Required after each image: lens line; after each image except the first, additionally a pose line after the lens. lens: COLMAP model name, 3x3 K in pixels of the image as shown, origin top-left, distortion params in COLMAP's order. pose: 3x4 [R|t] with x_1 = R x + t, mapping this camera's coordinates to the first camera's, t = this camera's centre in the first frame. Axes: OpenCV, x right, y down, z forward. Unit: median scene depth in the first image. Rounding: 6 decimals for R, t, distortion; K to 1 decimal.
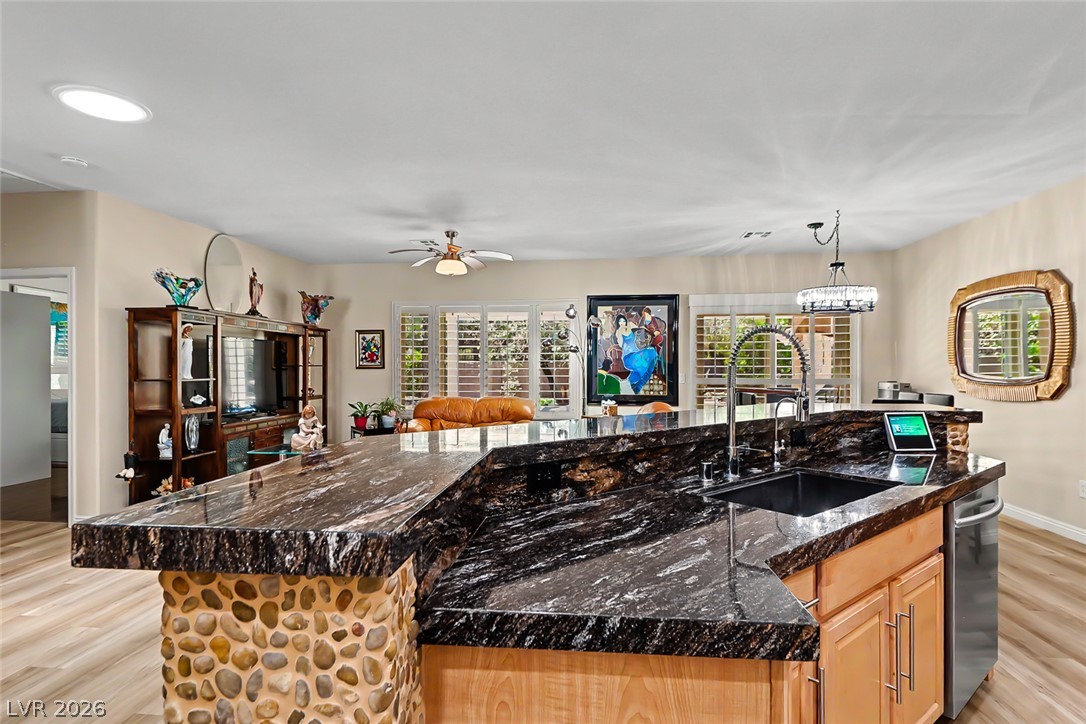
lens RADIAL K [[548.2, 0, 539.2], [0, 548.2, 370.1], [0, 0, 1]] dist [0.004423, 0.000064]
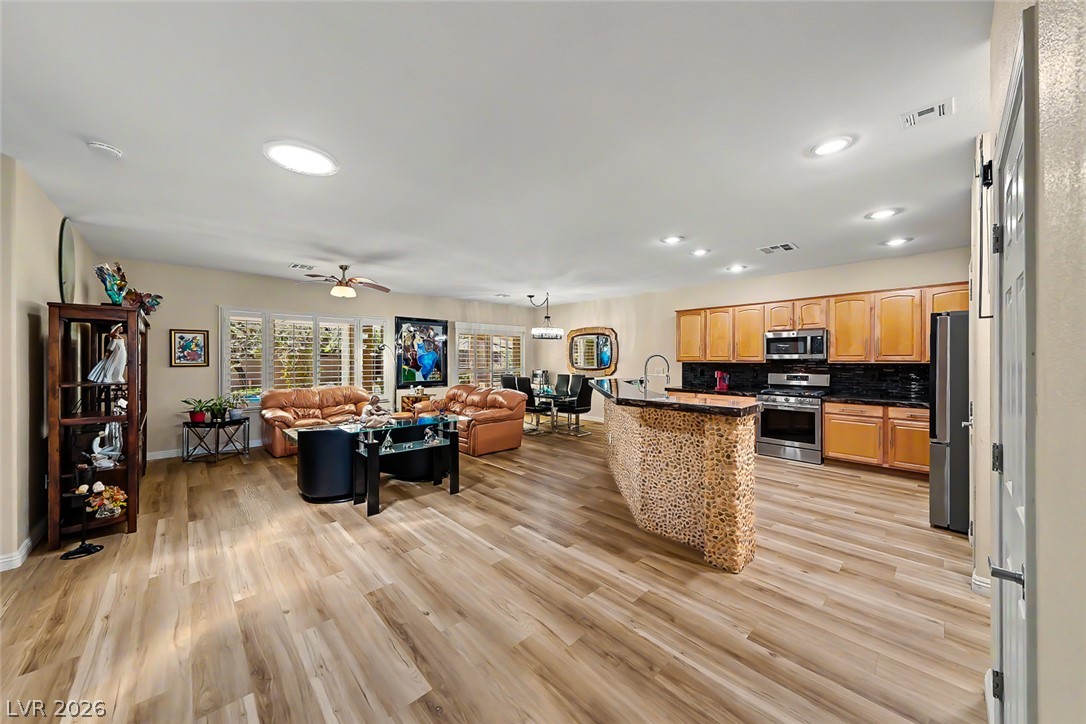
lens RADIAL K [[378.9, 0, 540.1], [0, 378.9, 360.2], [0, 0, 1]] dist [0.009524, 0.000075]
pose [[0.652667, -0.000727, 0.757645, -0.449932], [0.003648, 0.999991, -0.002182, -0.011854], [-0.757636, 0.004188, 0.652664, 0.017629]]
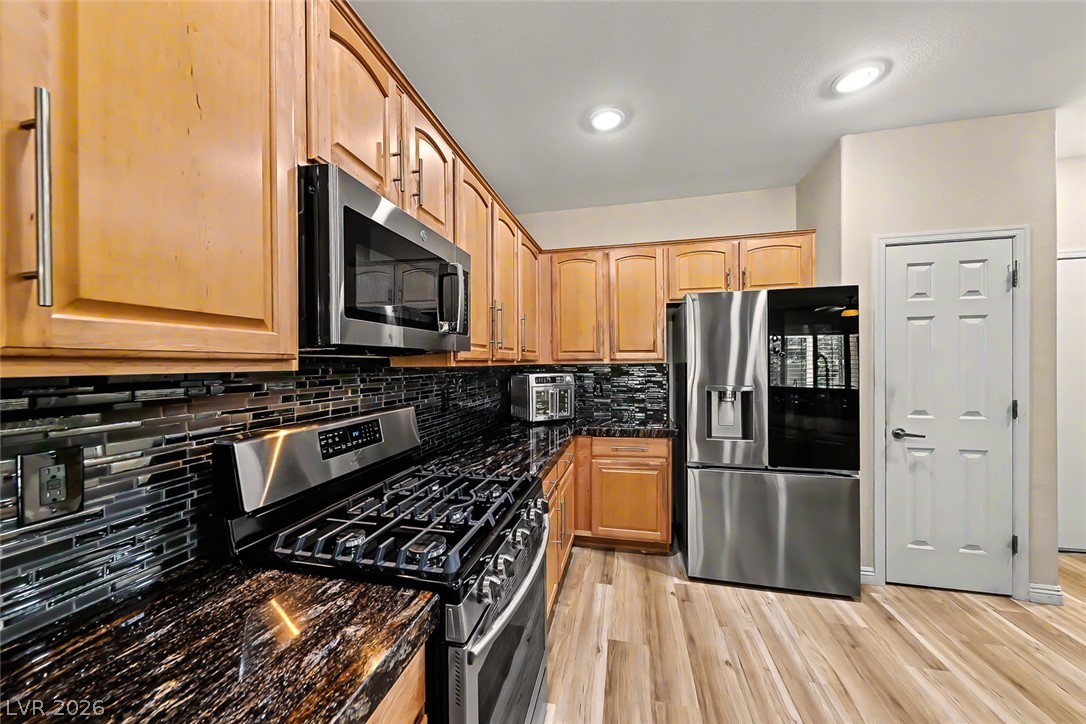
lens RADIAL K [[381.4, 0, 539.7], [0, 381.4, 362.1], [0, 0, 1]] dist [-0.000436, 0.000048]
pose [[-0.992025, 0.009657, 0.125670, 0.392291], [0.010090, 0.999945, 0.002811, -0.009042], [-0.125636, 0.004057, -0.992068, 0.291118]]
